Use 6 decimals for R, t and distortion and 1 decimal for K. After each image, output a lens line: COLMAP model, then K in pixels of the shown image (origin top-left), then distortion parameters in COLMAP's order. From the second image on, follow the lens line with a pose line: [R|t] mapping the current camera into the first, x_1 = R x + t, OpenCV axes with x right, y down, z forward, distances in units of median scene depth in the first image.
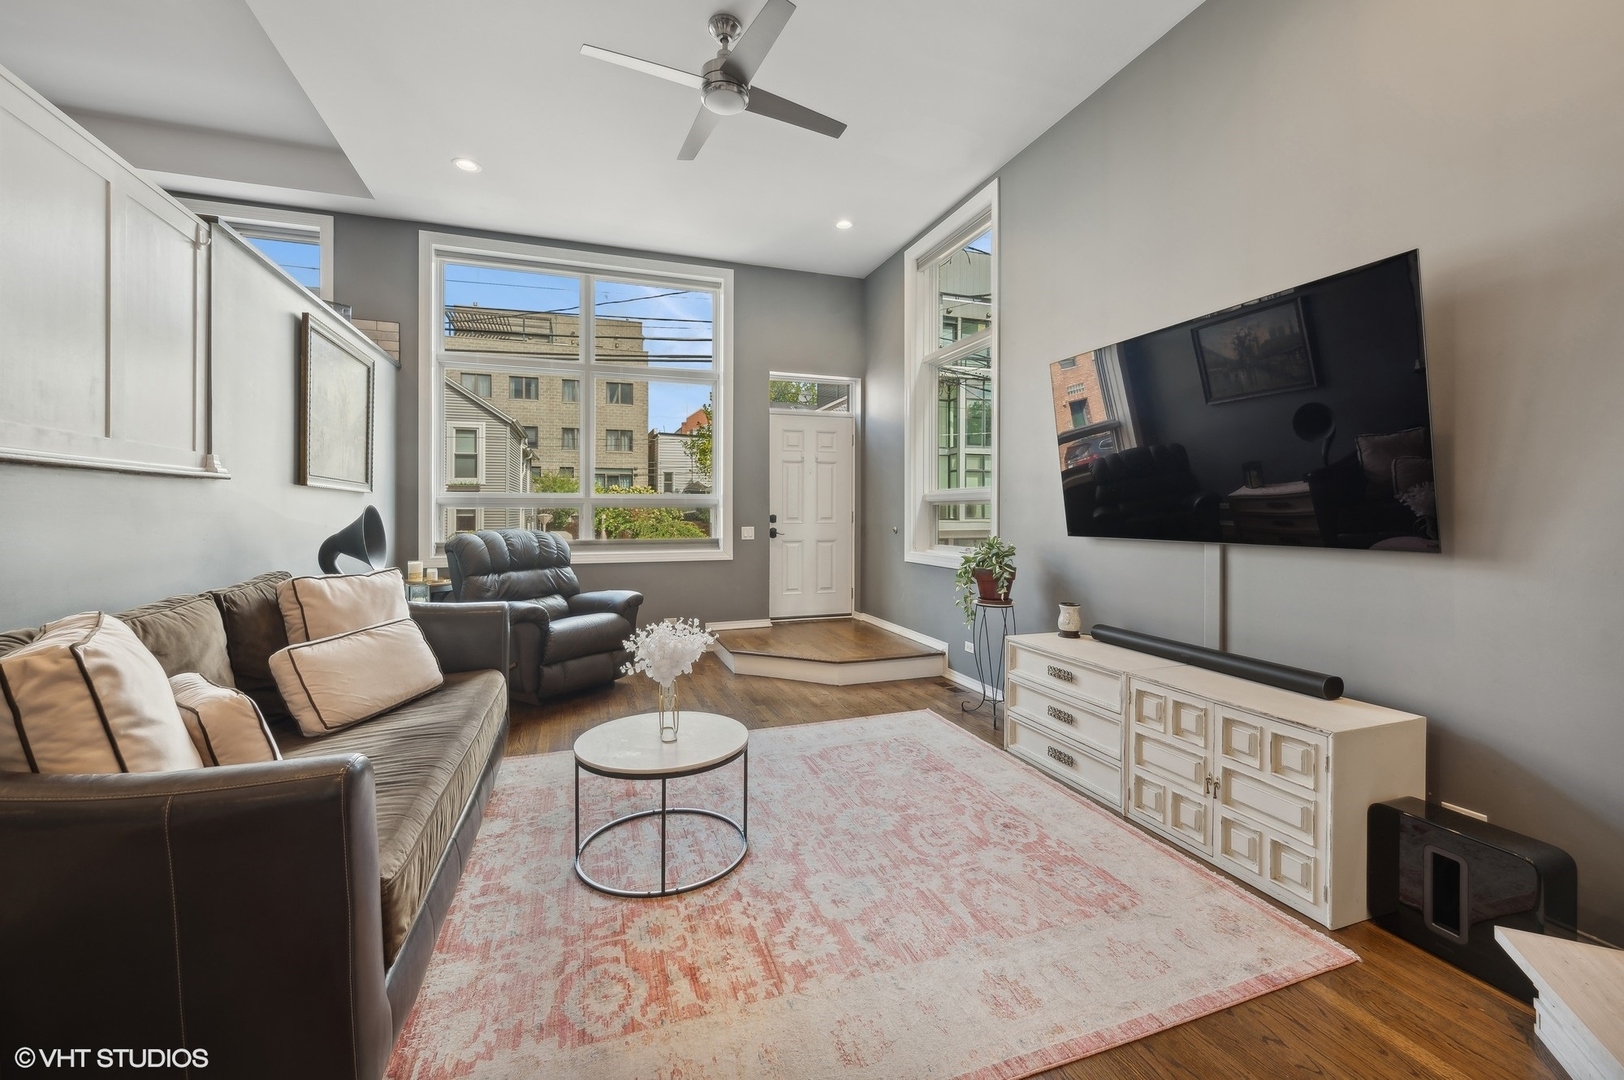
lens RADIAL K [[663.2, 0, 809.1], [0, 663.2, 515.7], [0, 0, 1]] dist [0.000298, 0.000160]
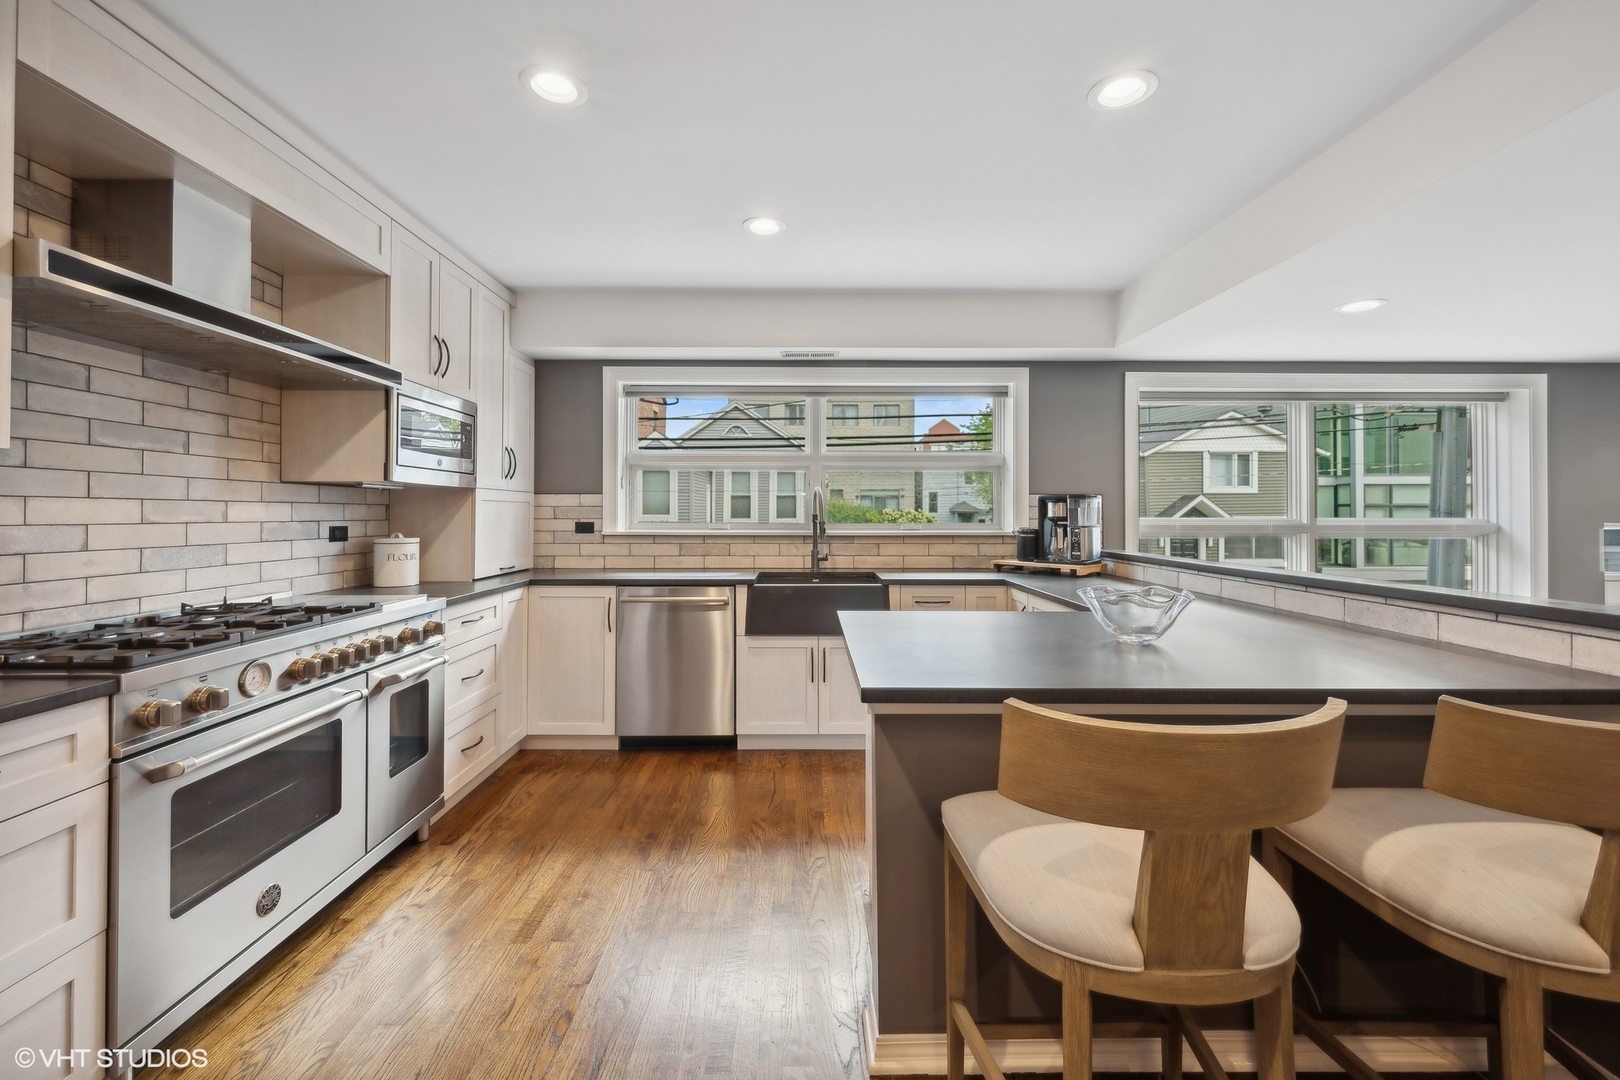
lens RADIAL K [[657.1, 0, 790.5], [0, 657.1, 510.8], [0, 0, 1]] dist [0.000723, -0.000075]
pose [[0.941295, -0.001155, -0.337585, -0.898954], [-0.001107, 0.999978, -0.006506, -0.344828], [0.337585, 0.006498, 0.941273, 0.200617]]
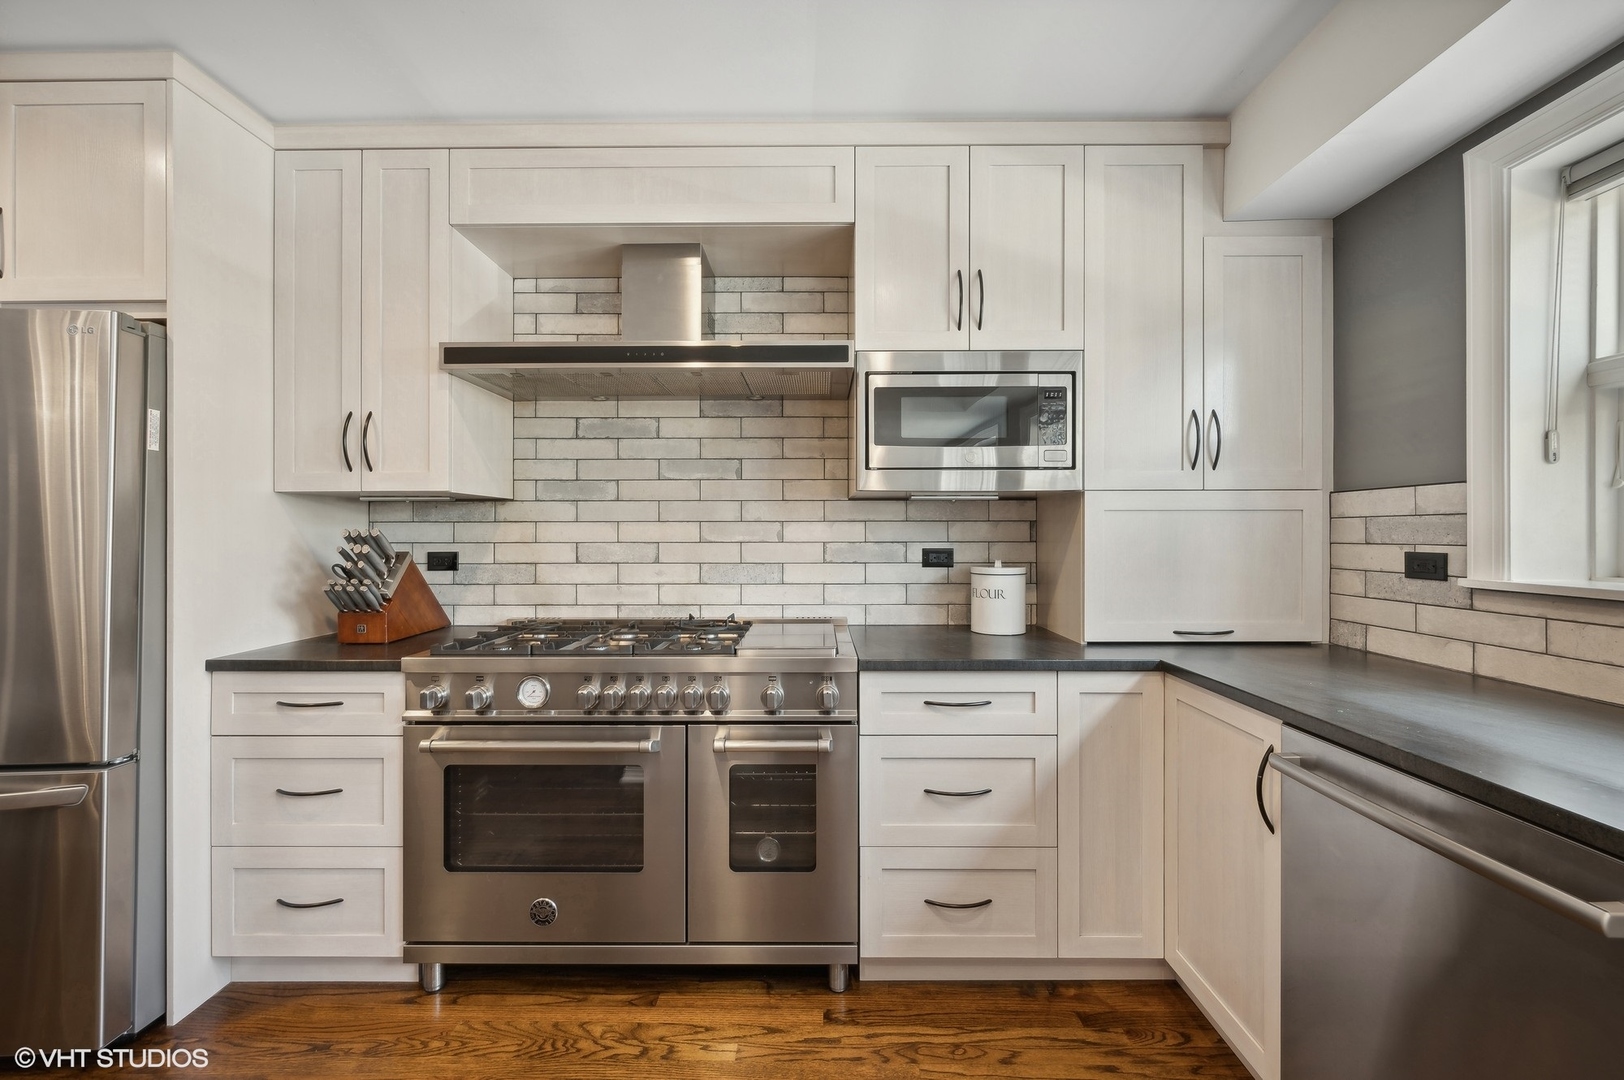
lens RADIAL K [[665.2, 0, 815.4], [0, 665.2, 531.6], [0, 0, 1]] dist [-0.000481, -0.000063]
pose [[-0.332116, -0.001386, -0.943237, -1.006214], [-0.000113, 0.999999, -0.001430, -0.346551], [0.943239, -0.000368, -0.332116, 0.807198]]
